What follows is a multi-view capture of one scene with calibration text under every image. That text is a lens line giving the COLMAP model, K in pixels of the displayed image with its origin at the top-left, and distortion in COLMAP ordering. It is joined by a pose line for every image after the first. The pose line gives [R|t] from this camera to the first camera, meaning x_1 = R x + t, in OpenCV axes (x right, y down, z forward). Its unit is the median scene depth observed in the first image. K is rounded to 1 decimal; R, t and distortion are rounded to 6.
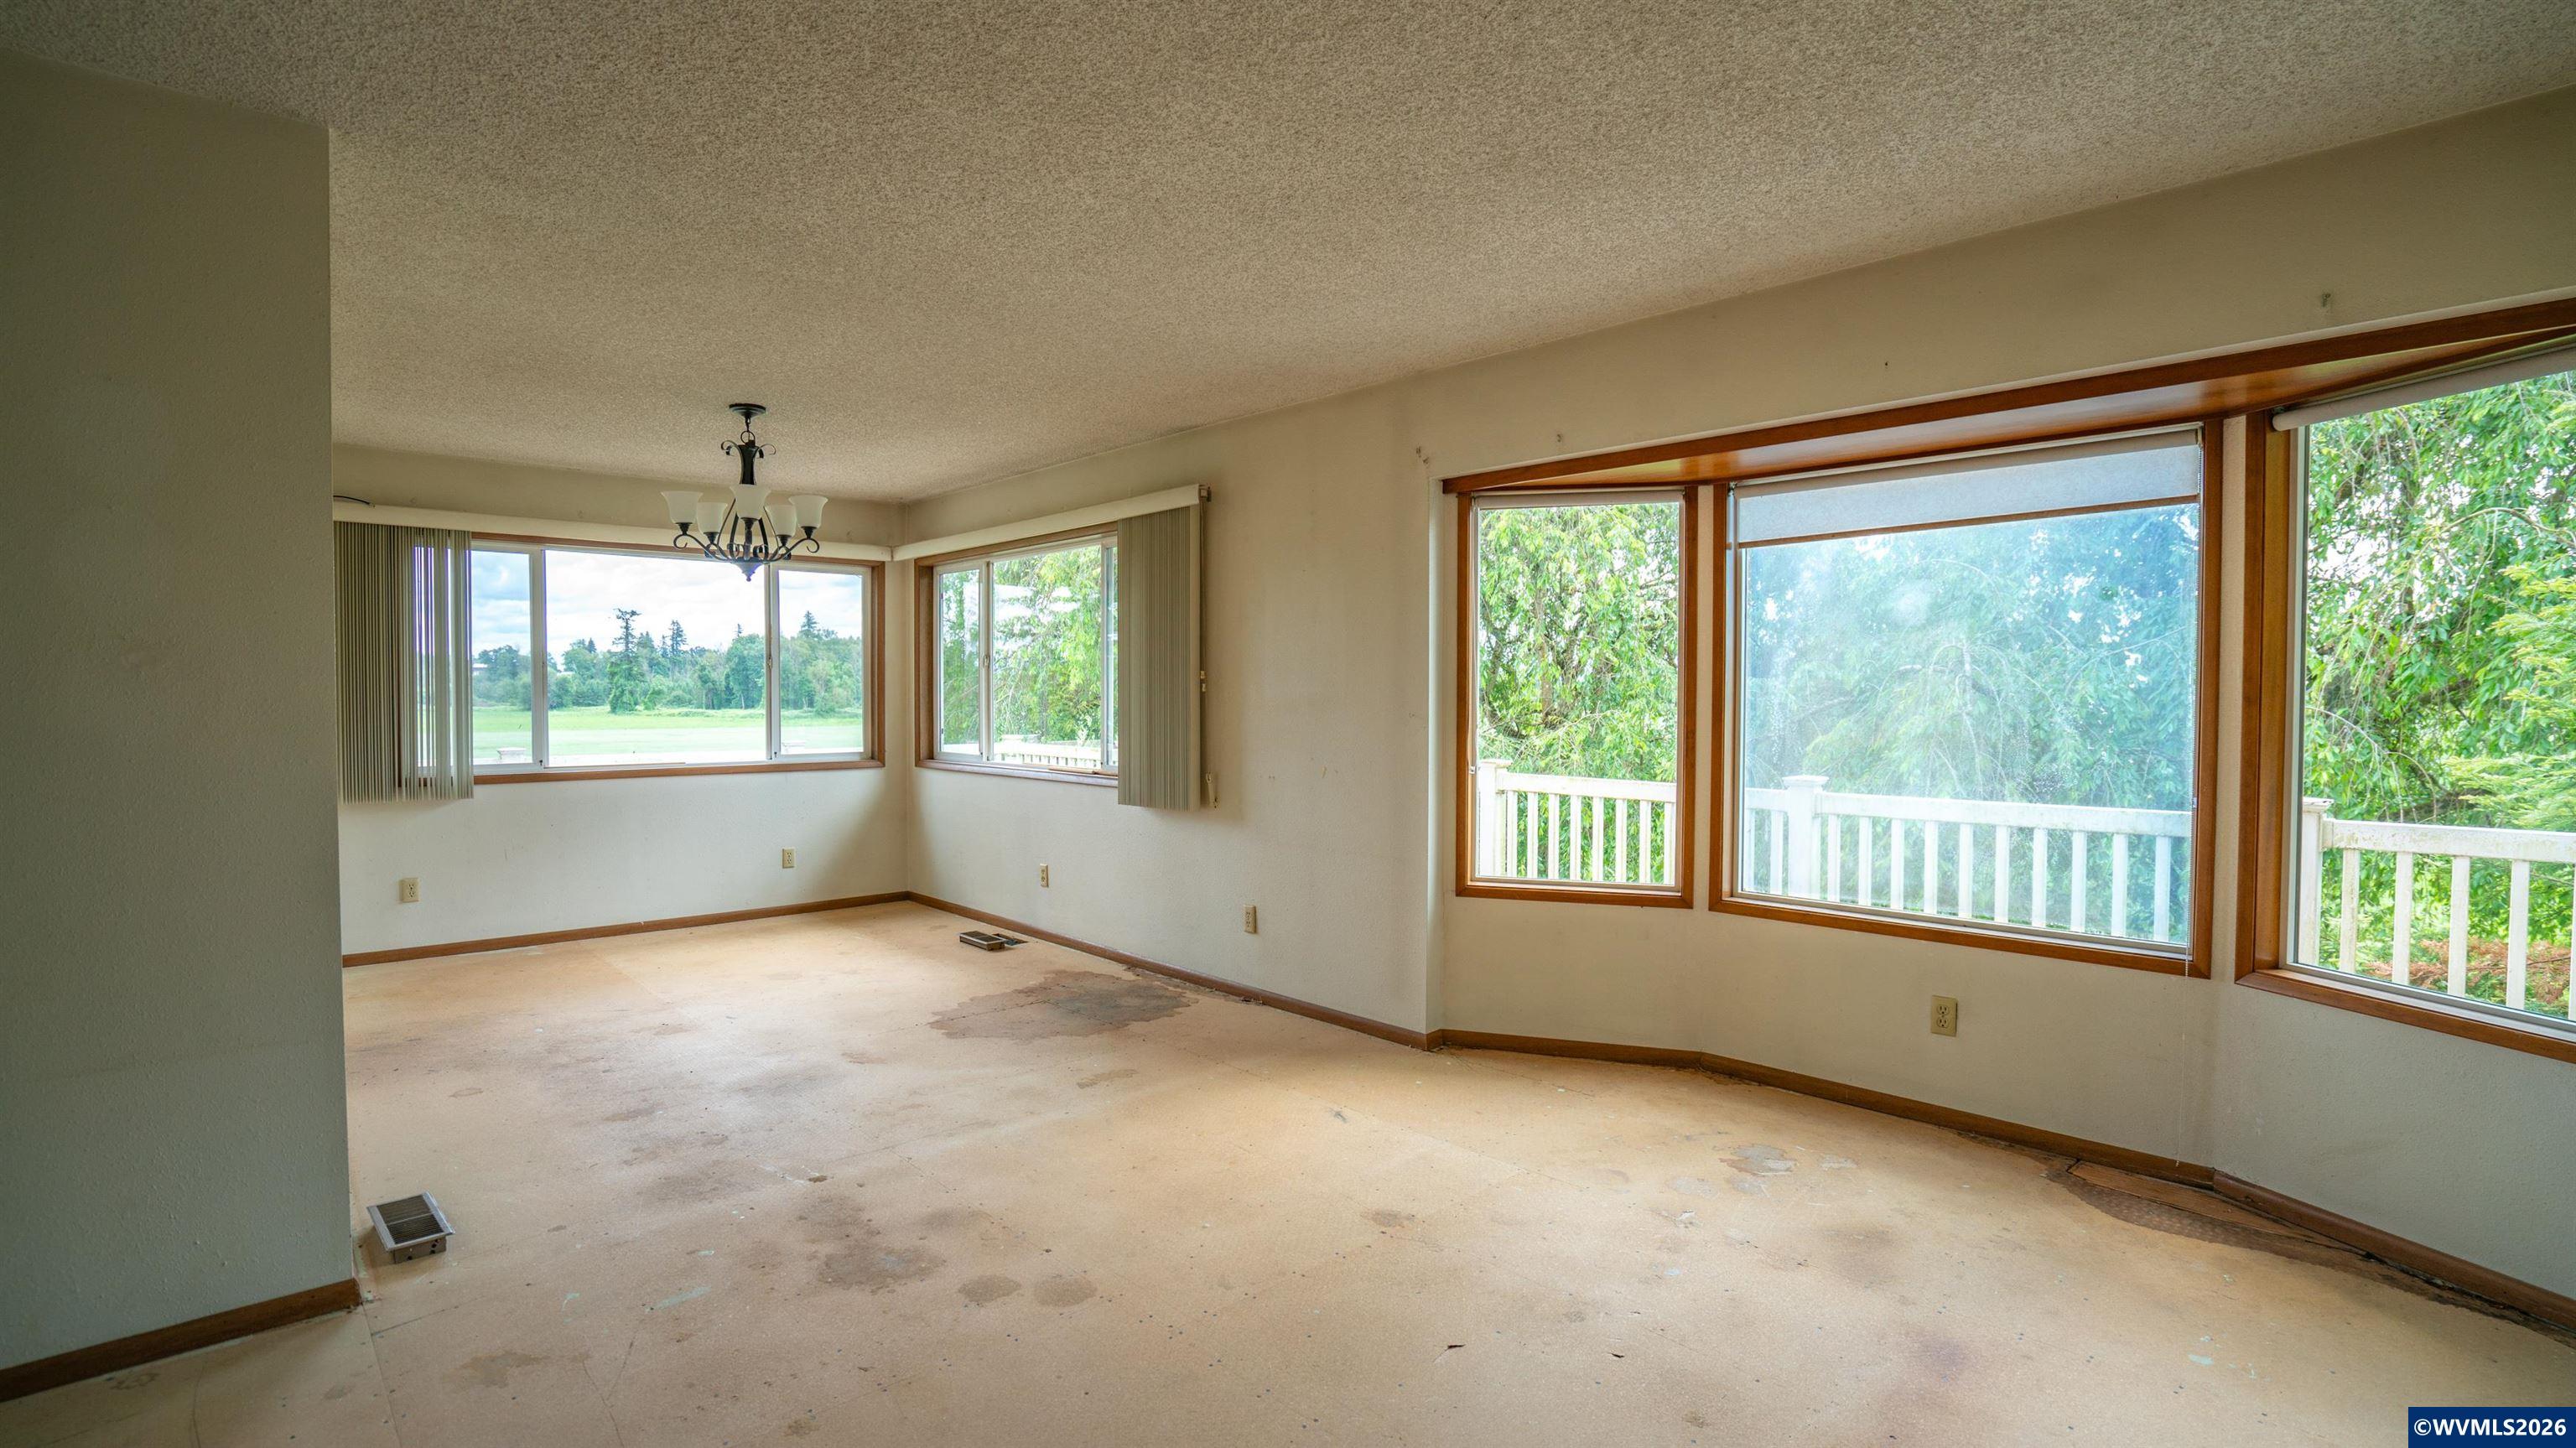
lens RADIAL K [[1204.8, 0, 1267.0], [0, 1204.8, 708.4], [0, 0, 1]] dist [-0.029413, 0.000881]
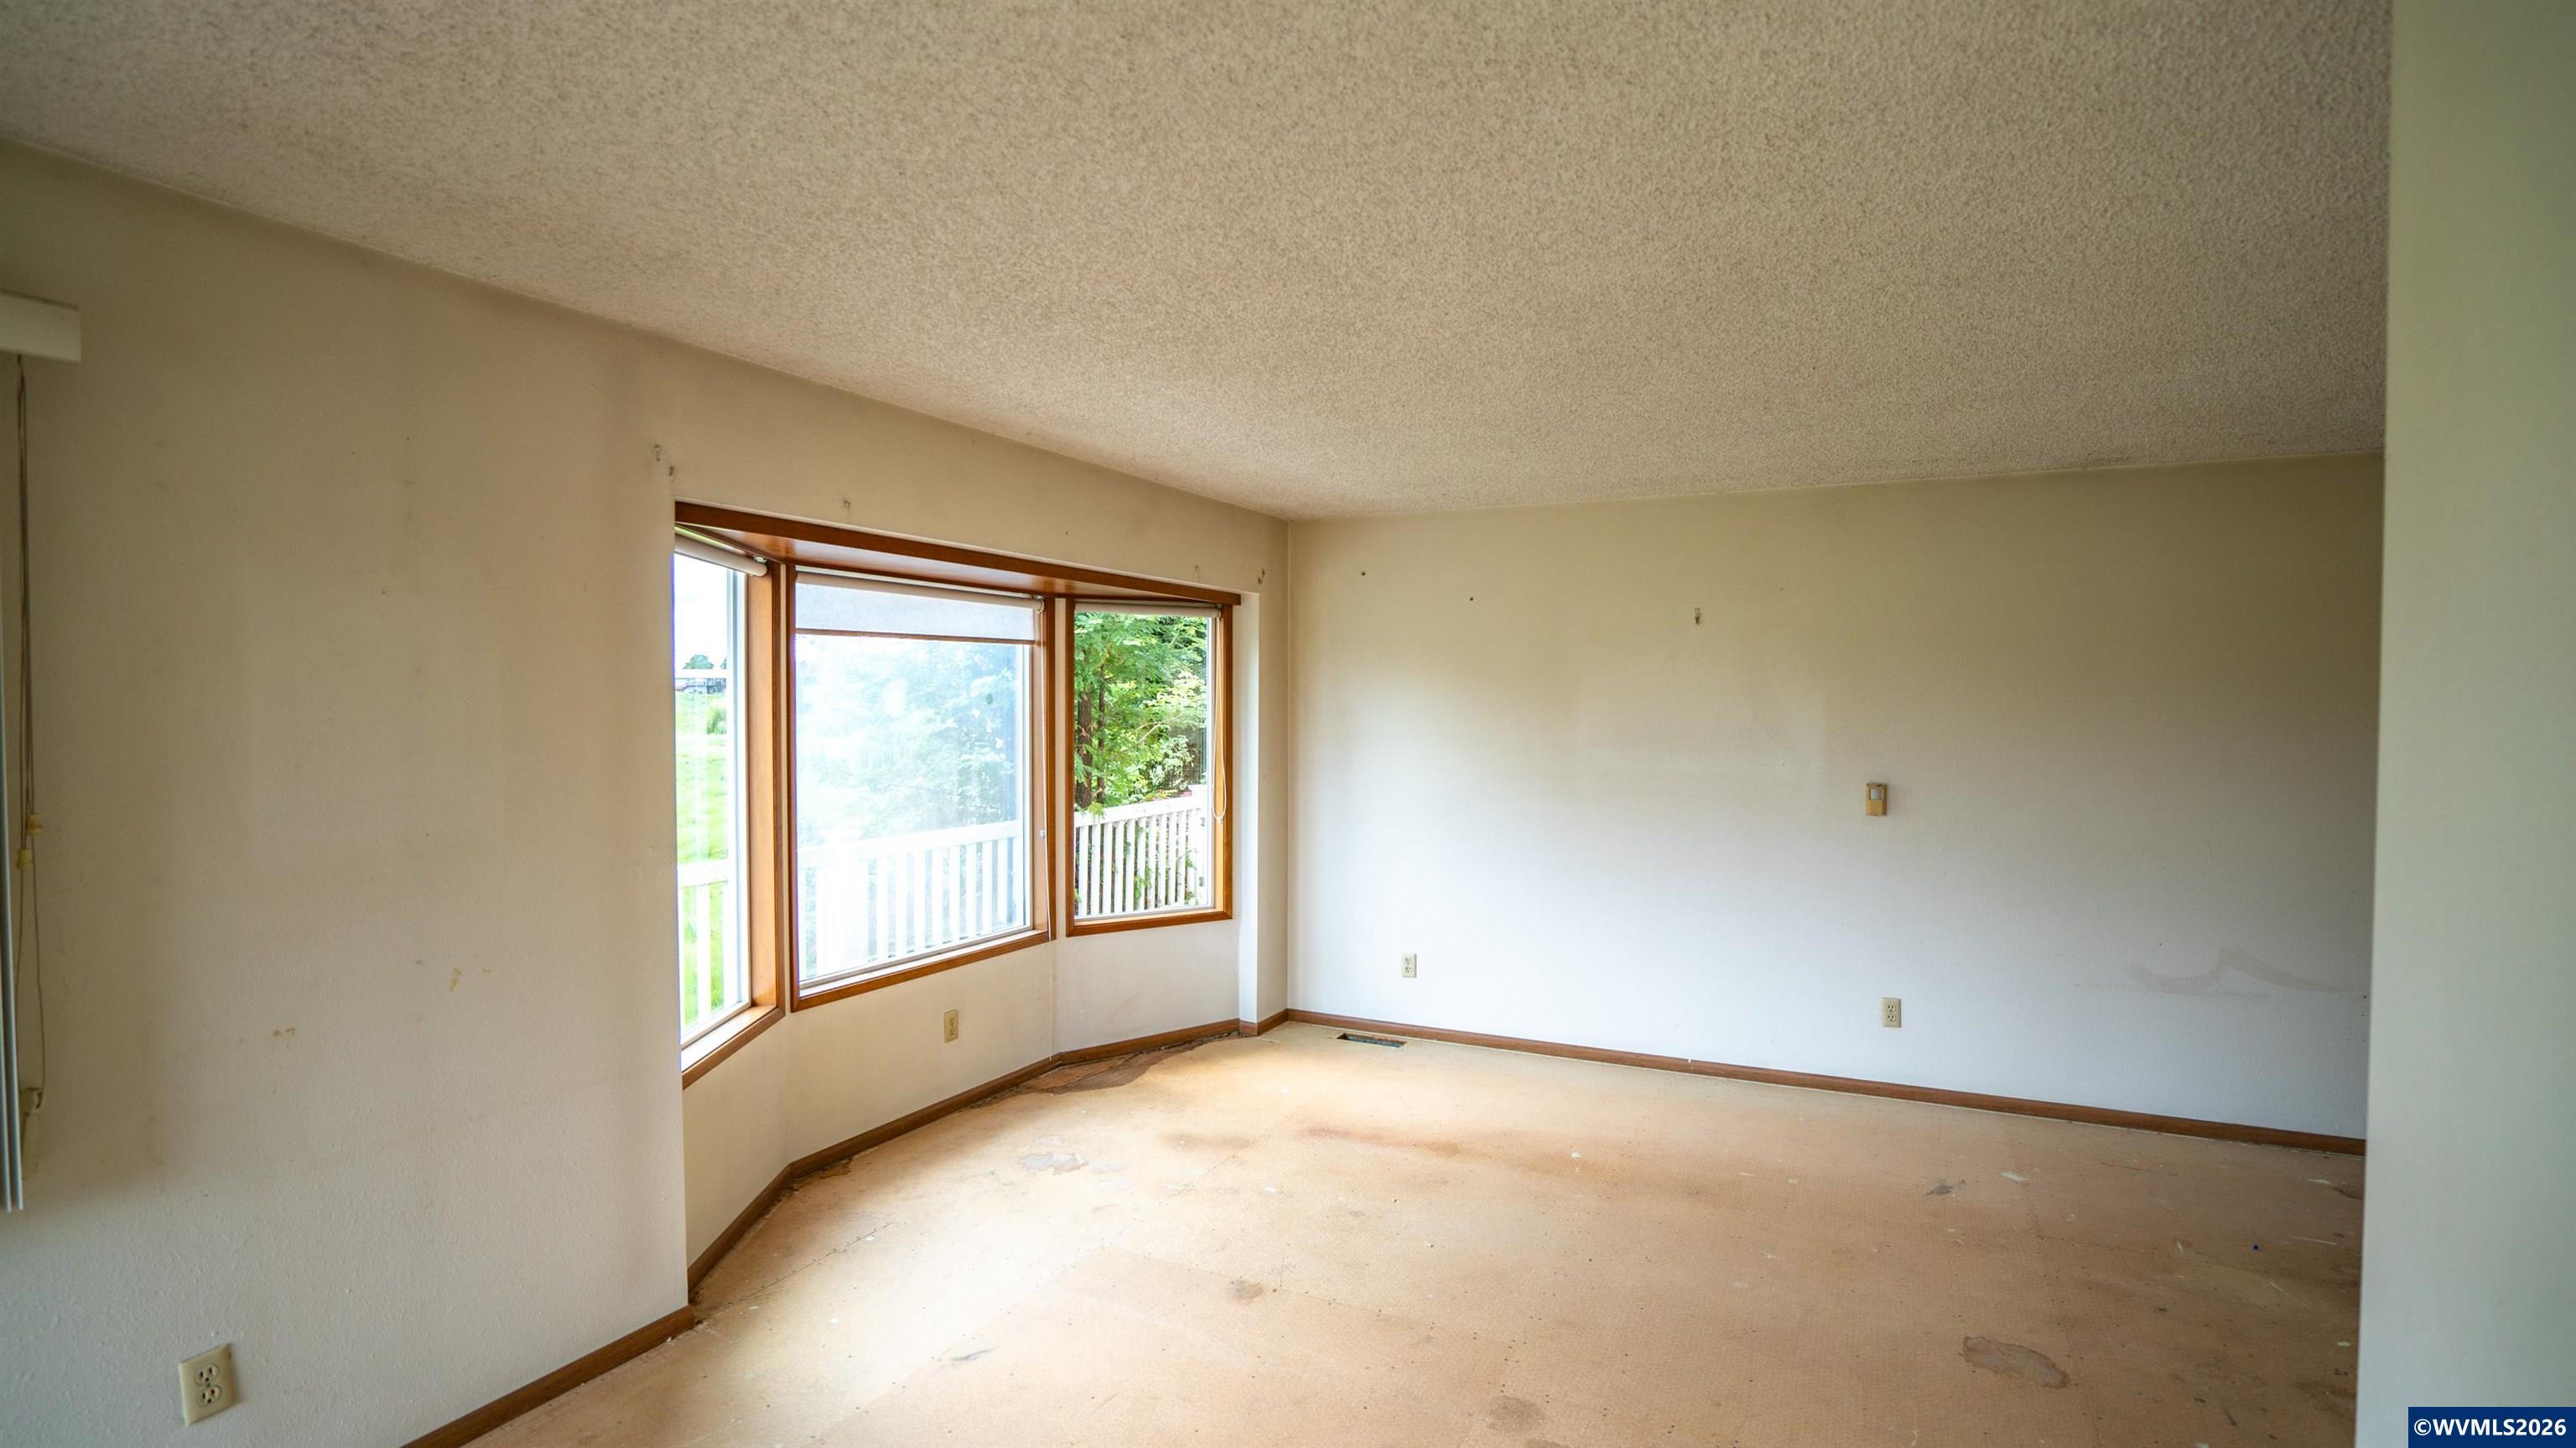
lens RADIAL K [[1204.8, 0, 1290.0], [0, 1204.8, 720.2], [0, 0, 1]] dist [-0.029413, 0.000881]
pose [[-0.351666, -0.018667, 0.935939, -0.441125], [0.008935, 0.999689, 0.023296, -0.055342], [-0.936083, 0.016555, -0.351389, 0.646495]]
